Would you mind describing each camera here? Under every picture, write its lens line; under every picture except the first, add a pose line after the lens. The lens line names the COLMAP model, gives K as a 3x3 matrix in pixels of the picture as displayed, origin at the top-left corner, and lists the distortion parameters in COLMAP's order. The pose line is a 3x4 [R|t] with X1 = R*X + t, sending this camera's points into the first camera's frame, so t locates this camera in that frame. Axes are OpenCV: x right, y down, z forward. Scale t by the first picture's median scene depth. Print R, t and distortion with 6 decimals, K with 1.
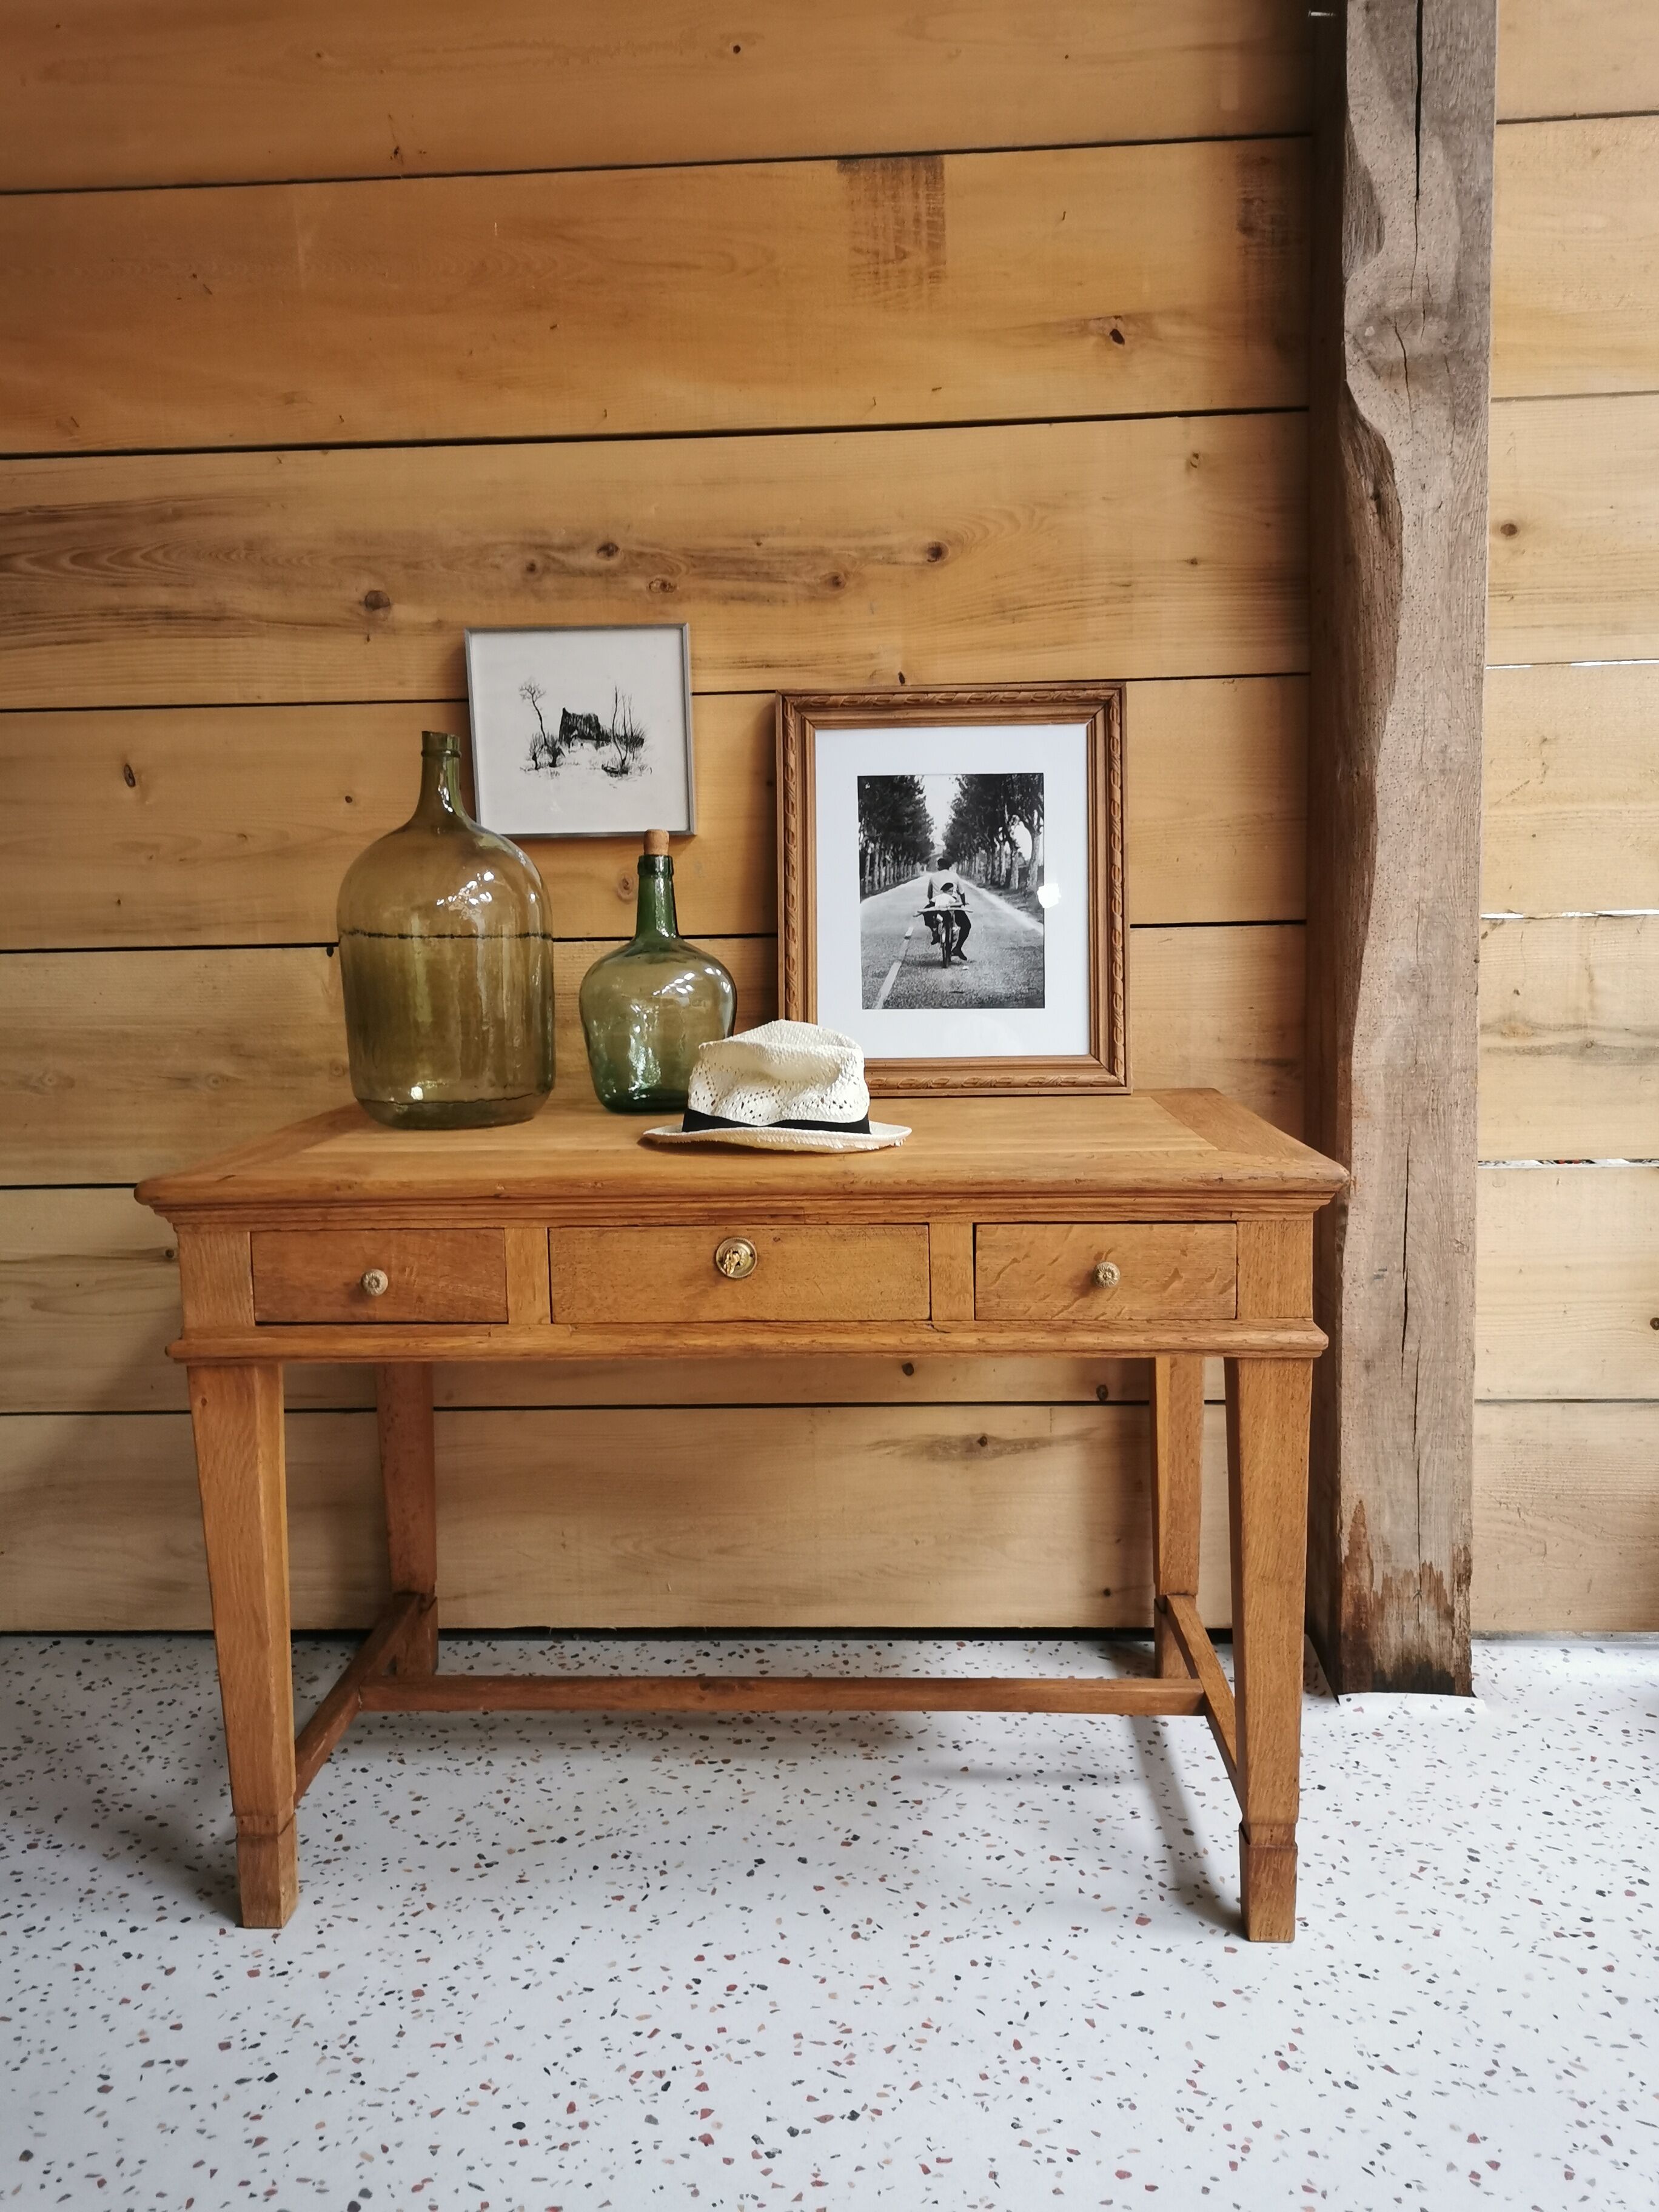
lens RADIAL K [[1741.9, 0, 823.7], [0, 1741.9, 1105.6], [0, 0, 1]] dist [0.030486, -0.006392]
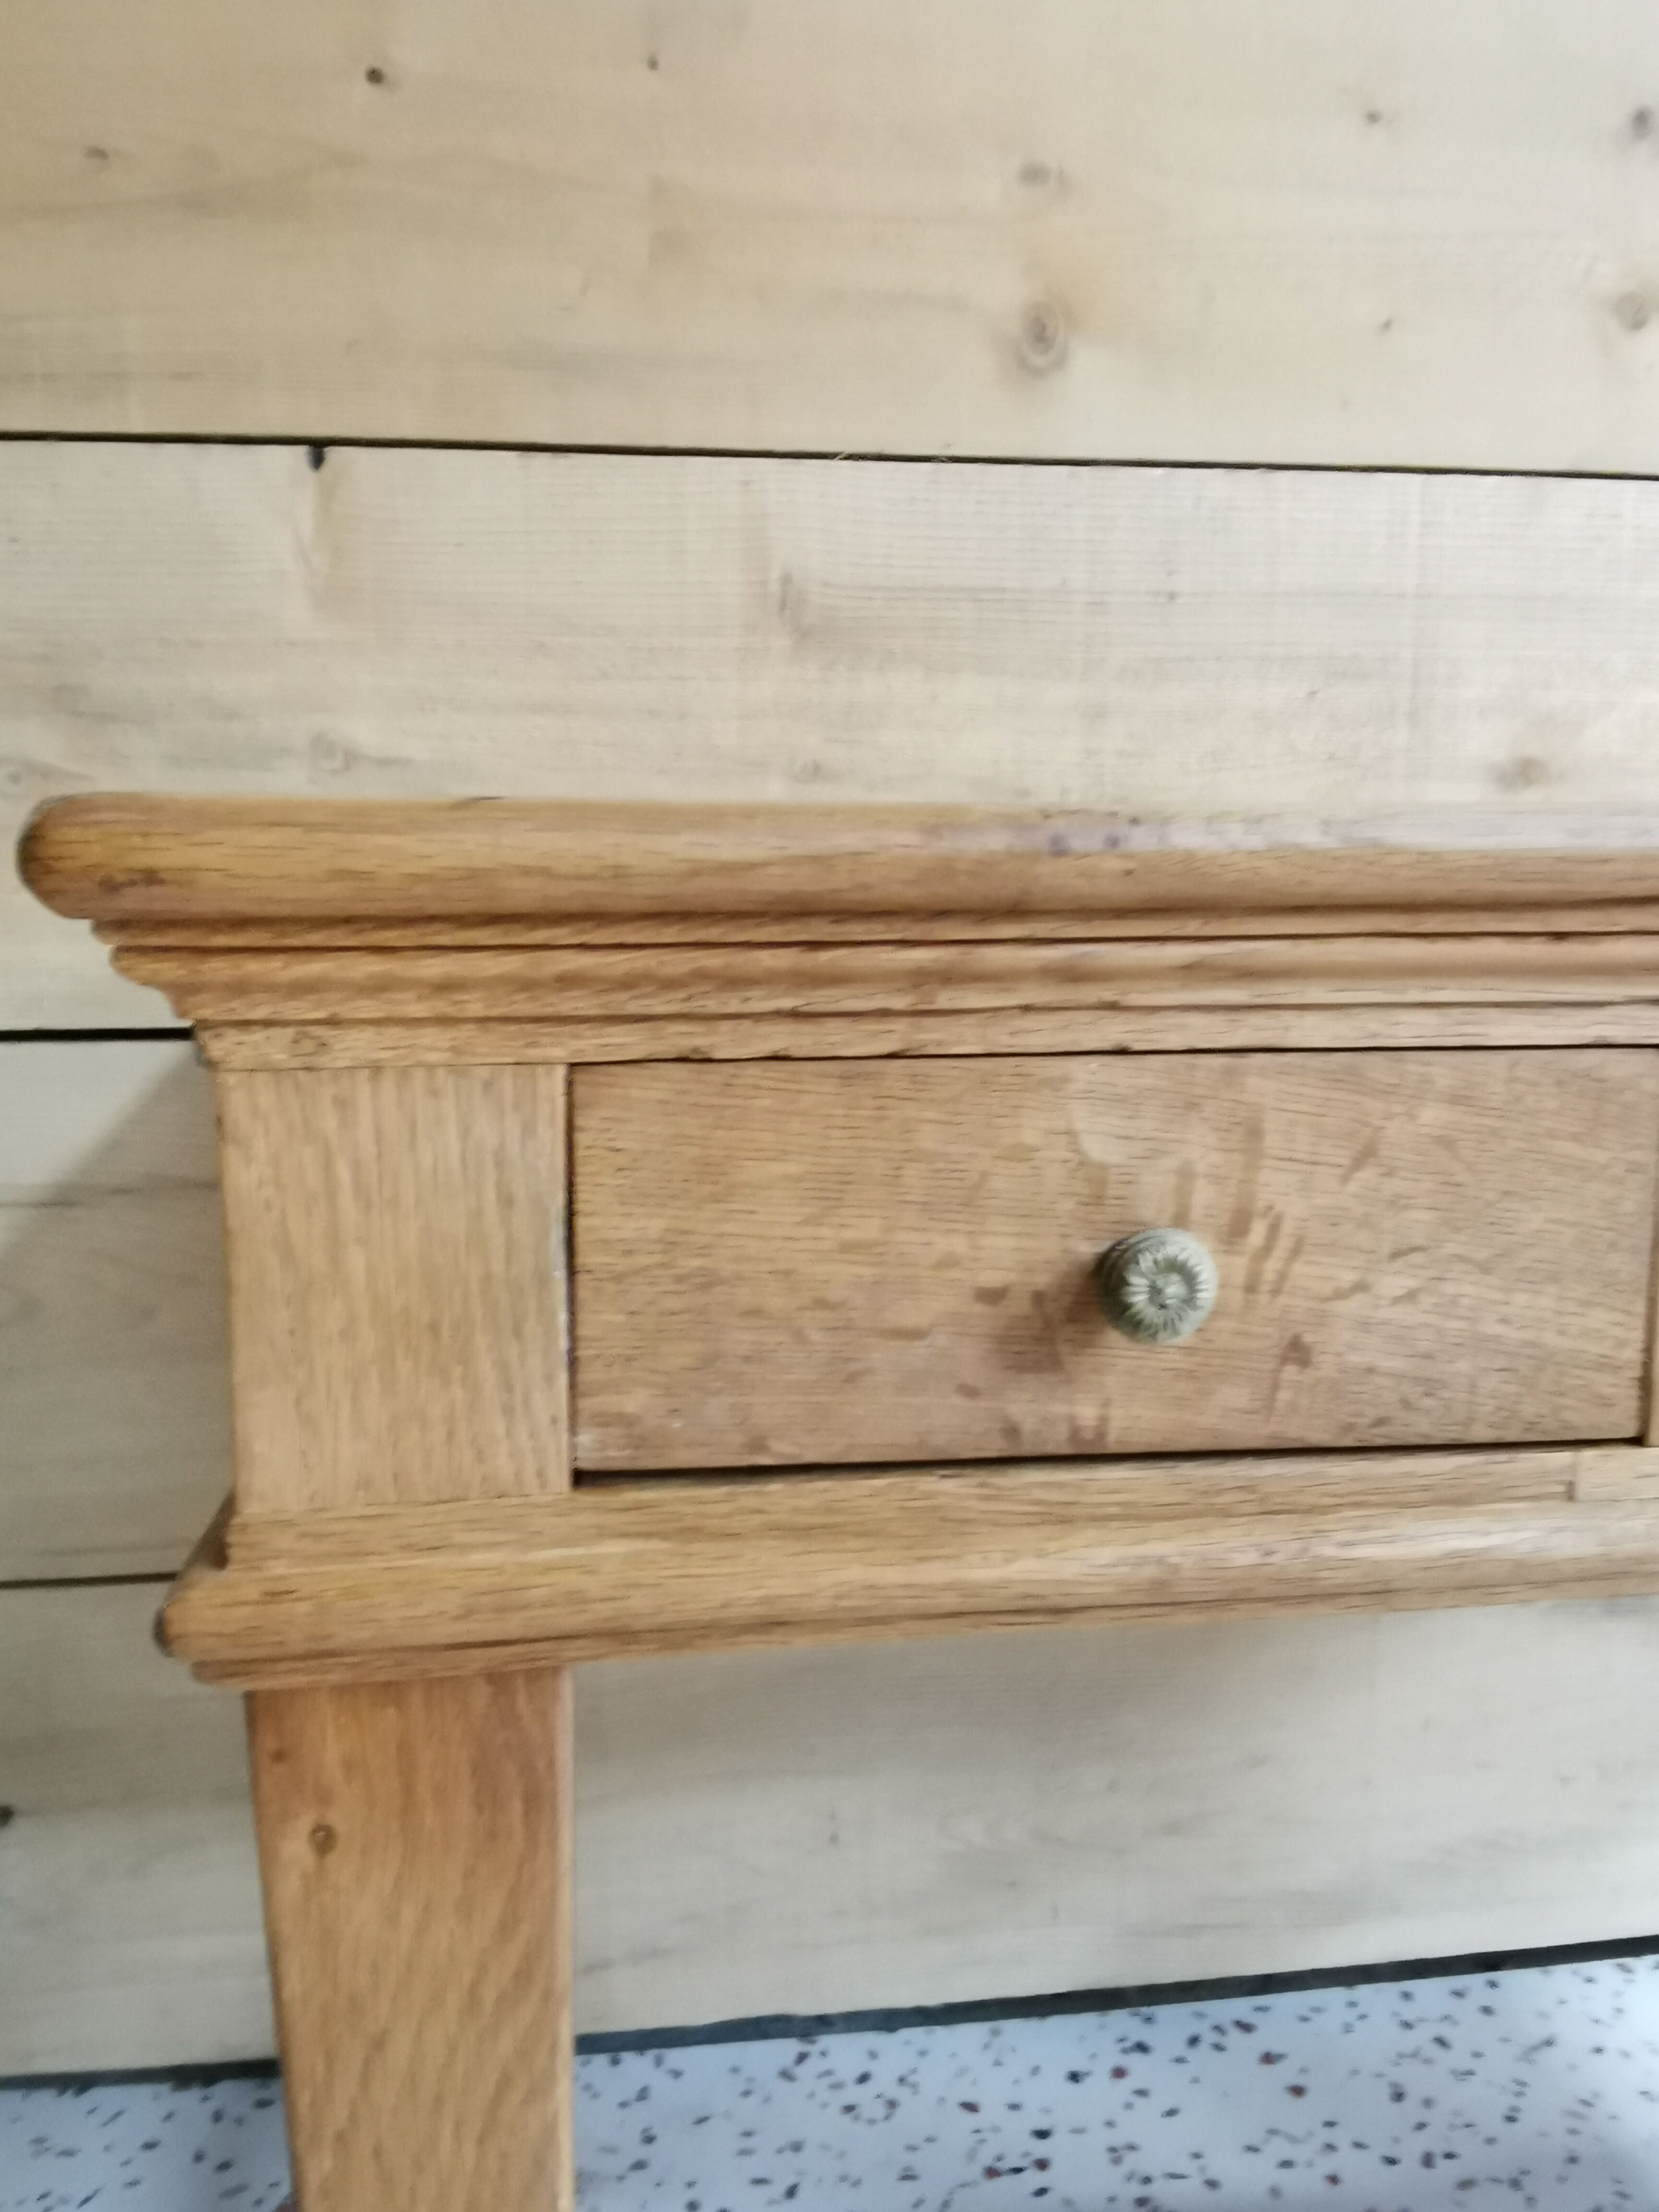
lens RADIAL K [[1786.6, 0, 820.3], [0, 1786.6, 1104.9], [0, 0, 1]] dist [0.020913, -0.083703]
pose [[0.981517, -0.003851, 0.191335, -0.279716], [-0.000301, 0.999765, 0.021665, 0.059626], [-0.191373, -0.021323, 0.981286, 0.639725]]
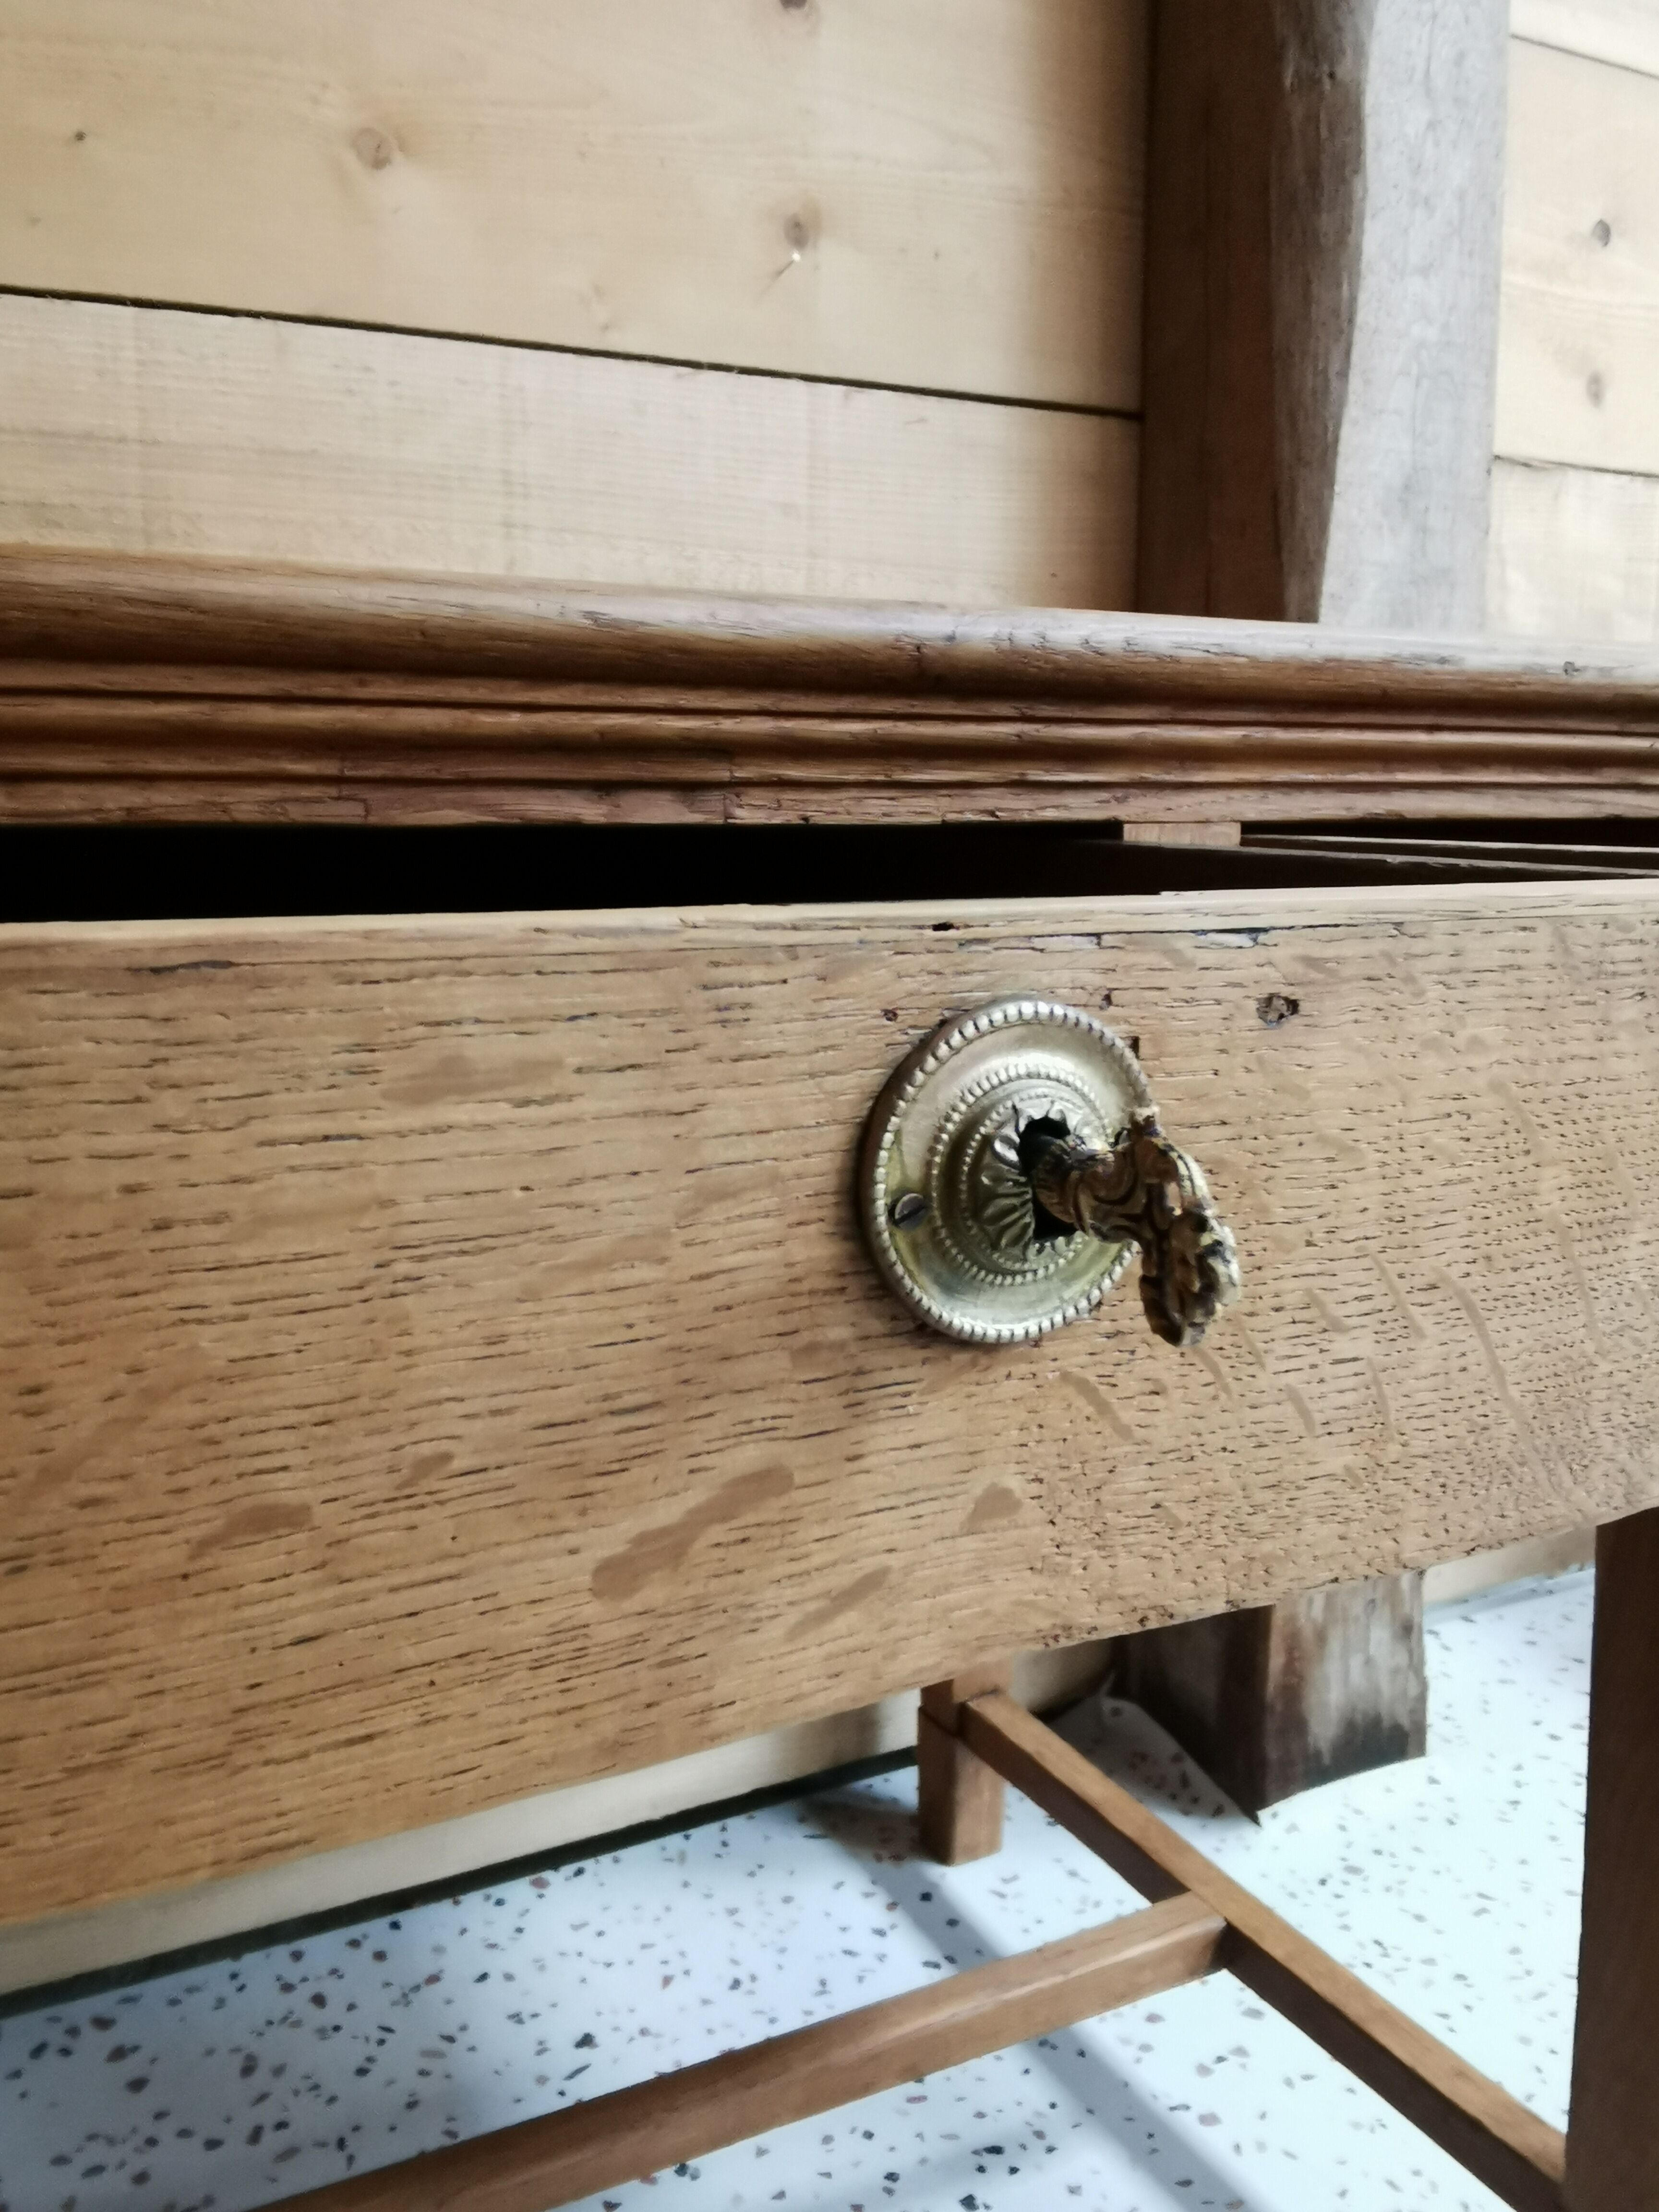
lens RADIAL K [[1786.6, 0, 832.1], [0, 1786.6, 1096.1], [0, 0, 1]] dist [0.020913, -0.083703]
pose [[0.858921, -0.060240, 0.508553, -0.106053], [0.040885, 0.997954, 0.049158, 0.079073], [-0.510474, -0.021430, 0.859626, 0.618888]]
